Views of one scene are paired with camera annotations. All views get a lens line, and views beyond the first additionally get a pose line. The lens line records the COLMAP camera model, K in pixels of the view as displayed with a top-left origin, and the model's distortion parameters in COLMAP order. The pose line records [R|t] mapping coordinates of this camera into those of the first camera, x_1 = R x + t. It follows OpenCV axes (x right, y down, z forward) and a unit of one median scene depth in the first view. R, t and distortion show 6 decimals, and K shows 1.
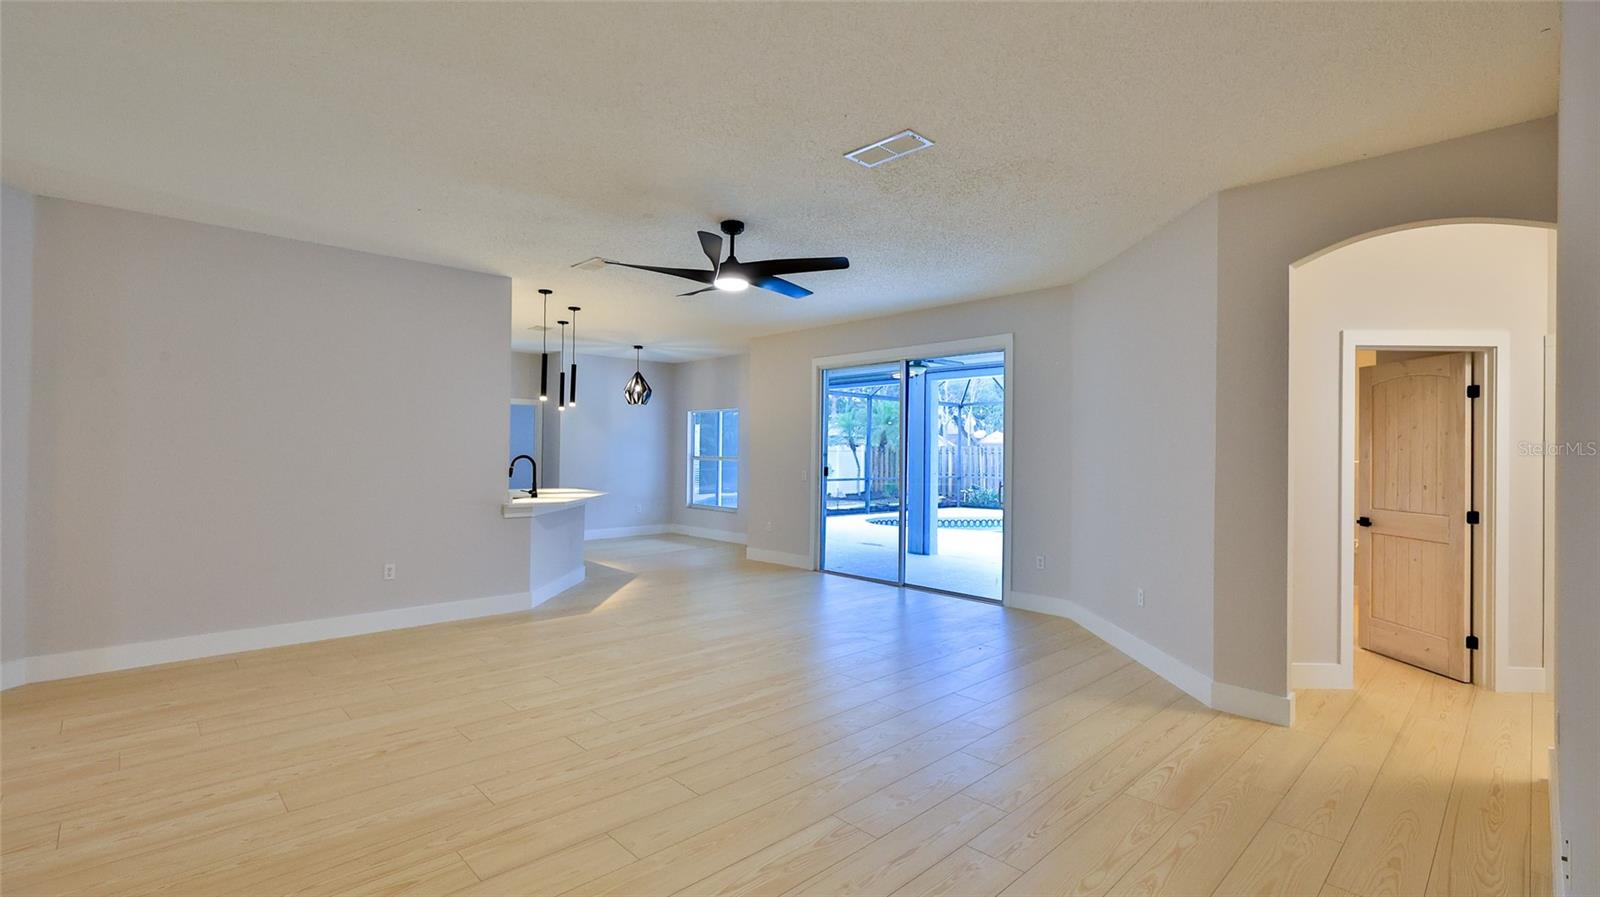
lens RADIAL K [[703.3, 0, 800.0], [0, 703.3, 448.5], [0, 0, 1]] dist [-0.003414, -0.000866]
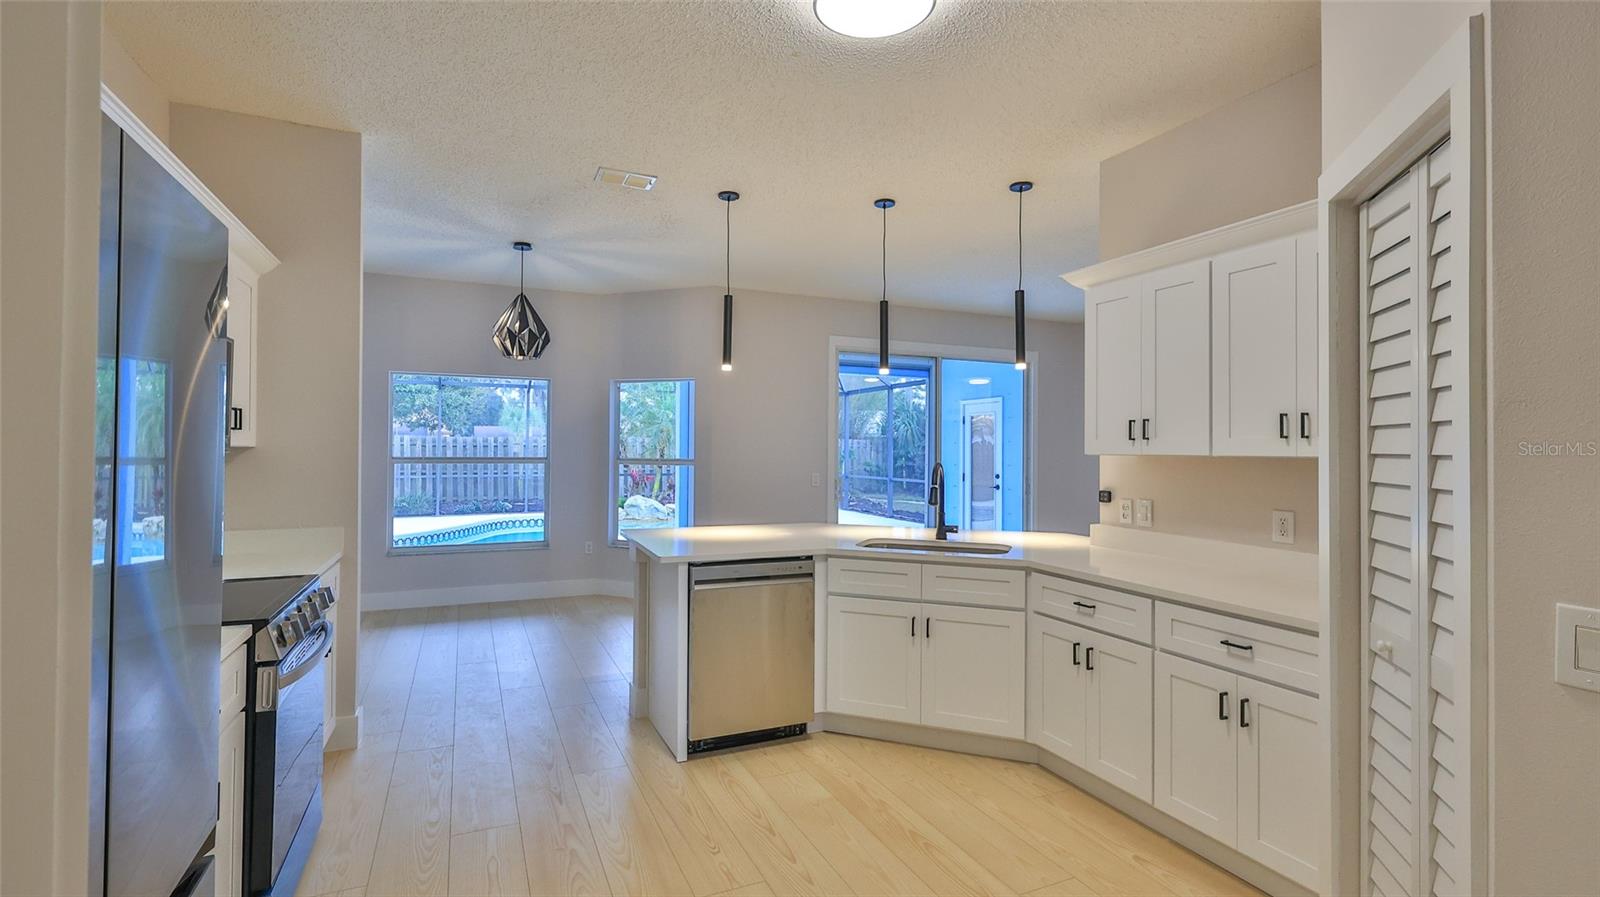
lens RADIAL K [[723.0, 0, 800.0], [0, 723.0, 448.5], [0, 0, 1]] dist [-0.000948, -0.000089]
pose [[0.319976, -0.006035, 0.947406, -1.435688], [-0.010480, 0.999896, 0.009909, -0.008146], [-0.947368, -0.013100, 0.319880, 1.413738]]
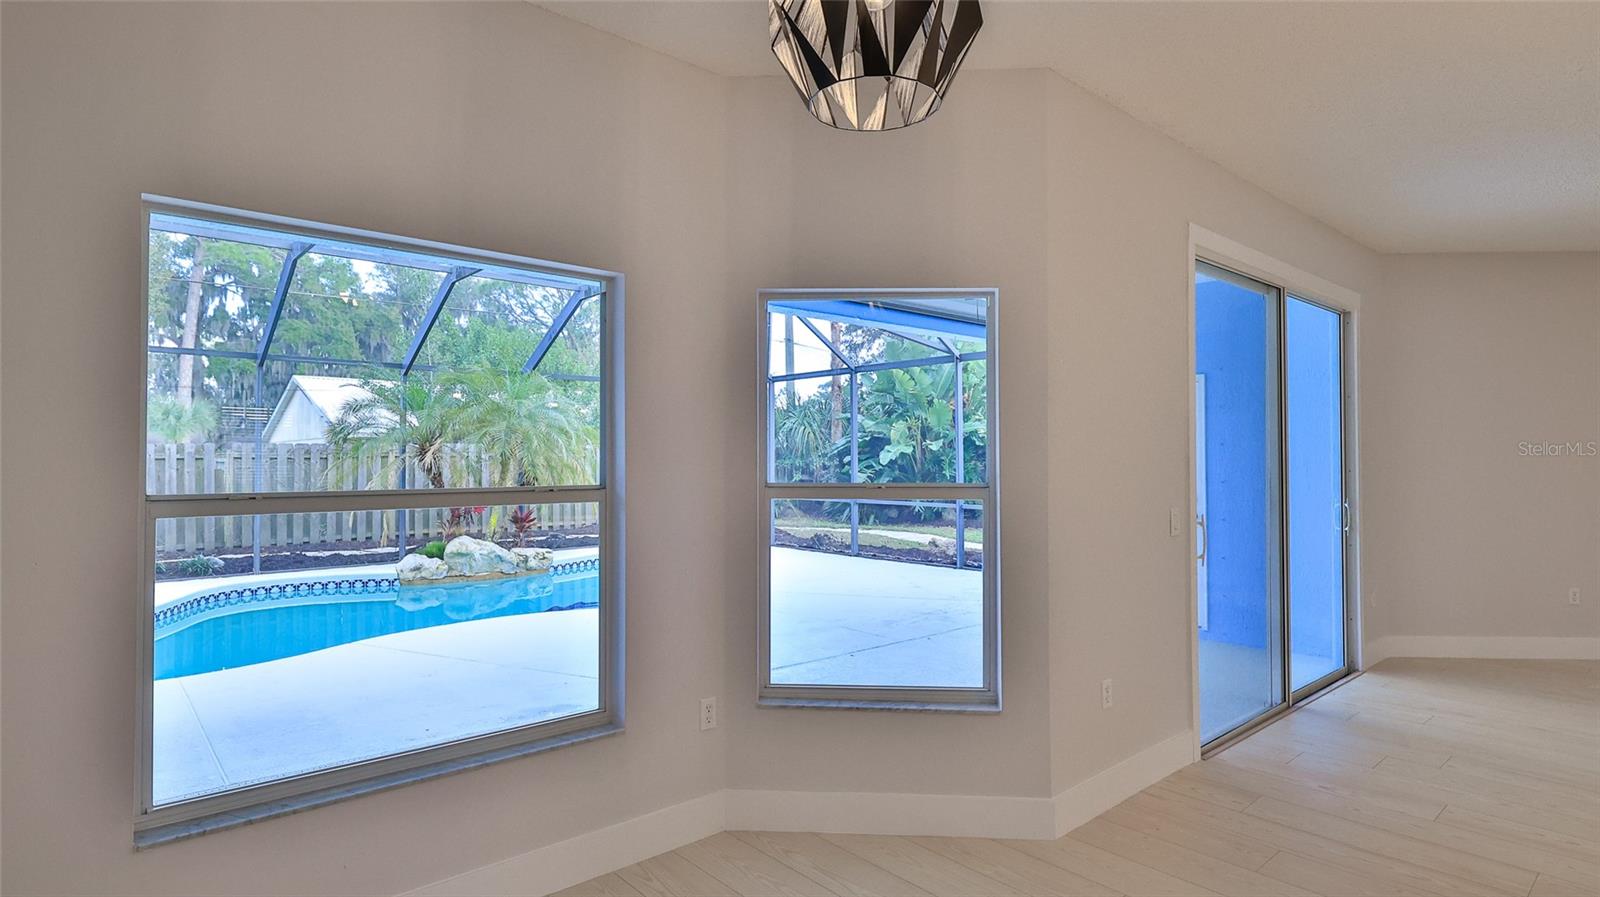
lens RADIAL K [[835.0, 0, 798.5], [0, 835.0, 444.4], [0, 0, 1]] dist [0.004990, 0.000703]
pose [[0.030502, 0.009140, 0.999493, -0.832863], [-0.004268, 0.999950, -0.009014, 0.003809], [-0.999526, -0.003991, 0.030539, 2.221327]]
